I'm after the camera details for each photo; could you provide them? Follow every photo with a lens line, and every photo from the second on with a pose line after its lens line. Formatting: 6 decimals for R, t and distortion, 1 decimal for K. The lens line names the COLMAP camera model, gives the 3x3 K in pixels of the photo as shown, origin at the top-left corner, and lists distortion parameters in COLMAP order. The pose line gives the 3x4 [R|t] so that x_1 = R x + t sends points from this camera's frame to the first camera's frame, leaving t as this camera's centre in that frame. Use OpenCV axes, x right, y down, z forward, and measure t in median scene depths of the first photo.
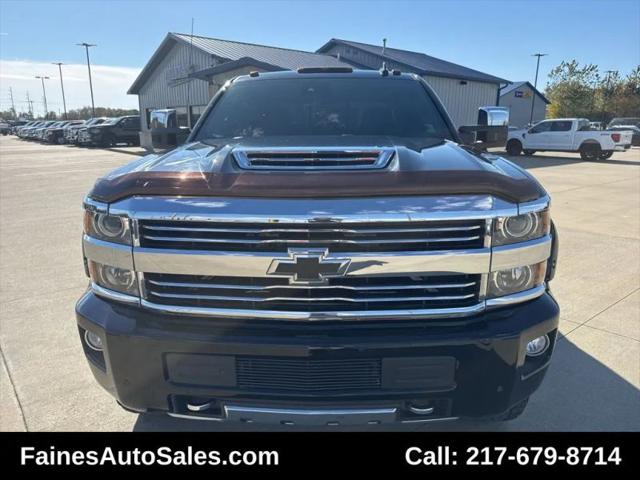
lens RADIAL K [[467.9, 0, 320.0], [0, 467.9, 240.0], [0, 0, 1]] dist [0.010072, -0.007330]
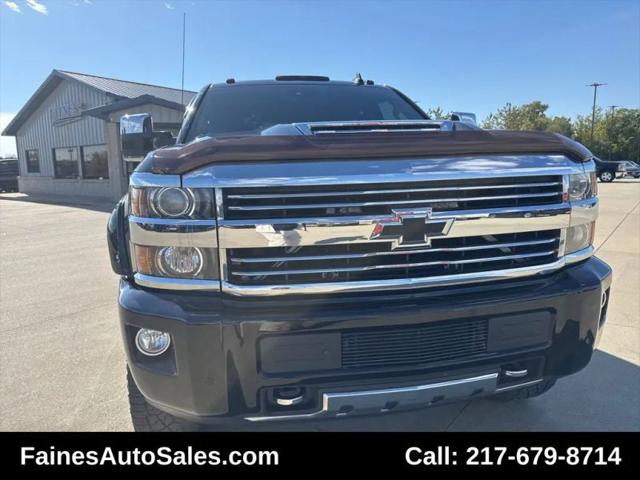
lens RADIAL K [[458.0, 0, 320.0], [0, 458.0, 240.0], [0, 0, 1]] dist [0.071283, -0.089886]
pose [[0.971559, -0.056786, 0.229887, -0.393853], [0.077212, 0.993731, -0.080851, 0.131346], [-0.223855, 0.096302, 0.969853, 0.123185]]
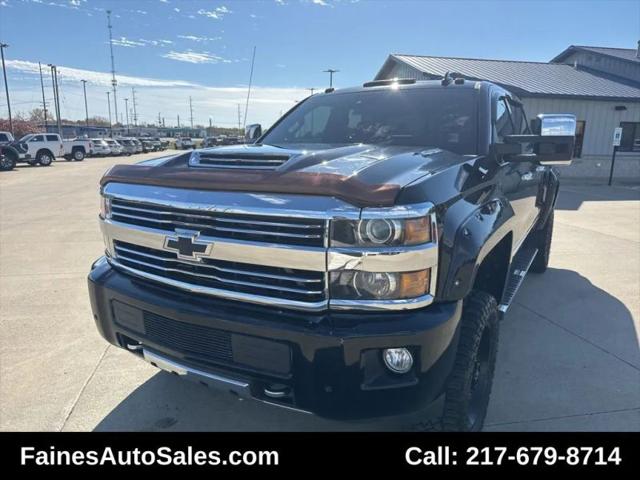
lens RADIAL K [[467.7, 0, 320.0], [0, 467.7, 240.0], [0, 0, 1]] dist [0.021589, -0.007403]
pose [[0.880730, 0.104298, -0.461992, 0.771972], [-0.120499, 0.992698, -0.005607, 0.007754], [0.458034, 0.060608, 0.886866, 0.075403]]
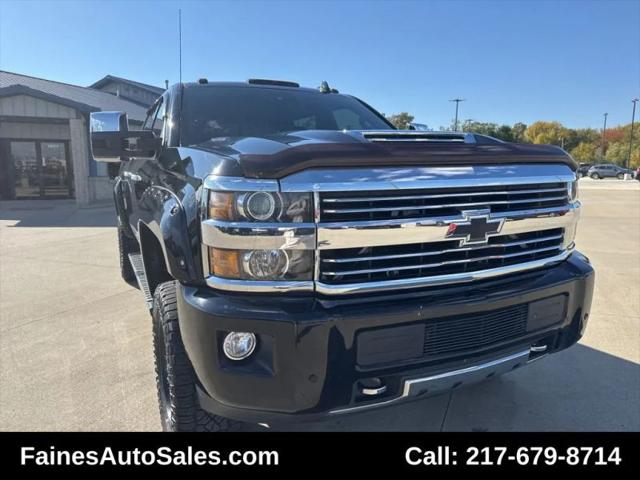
lens RADIAL K [[458.0, 0, 320.0], [0, 458.0, 240.0], [0, 0, 1]] dist [0.071283, -0.089886]
pose [[0.881007, -0.076373, 0.466897, -0.782812], [0.118606, 0.991023, -0.061697, 0.100416], [-0.457994, 0.109732, 0.882157, 0.206109]]
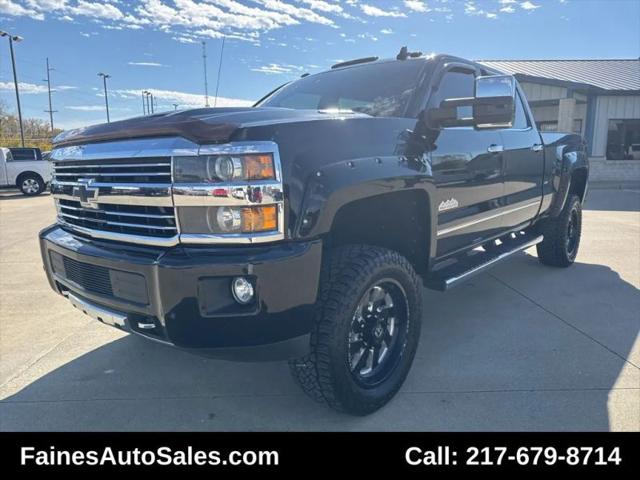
lens RADIAL K [[467.9, 0, 320.0], [0, 467.9, 240.0], [0, 0, 1]] dist [0.010072, -0.007330]
pose [[0.781339, 0.091593, -0.617350, 1.256978], [-0.130261, 0.991320, -0.017787, 0.117858], [0.610362, 0.094315, 0.786488, 0.329944]]
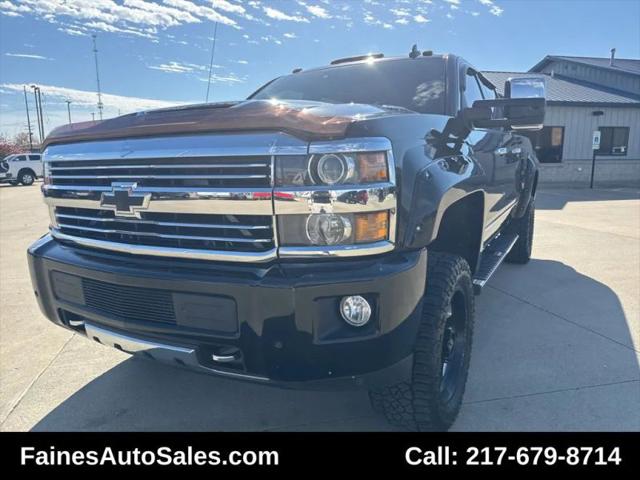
lens RADIAL K [[467.9, 0, 320.0], [0, 467.9, 240.0], [0, 0, 1]] dist [0.010072, -0.007330]
pose [[0.892277, 0.061709, -0.447251, 0.817175], [-0.092069, 0.994669, -0.046441, 0.147321], [0.442001, 0.082617, 0.893202, 0.207840]]
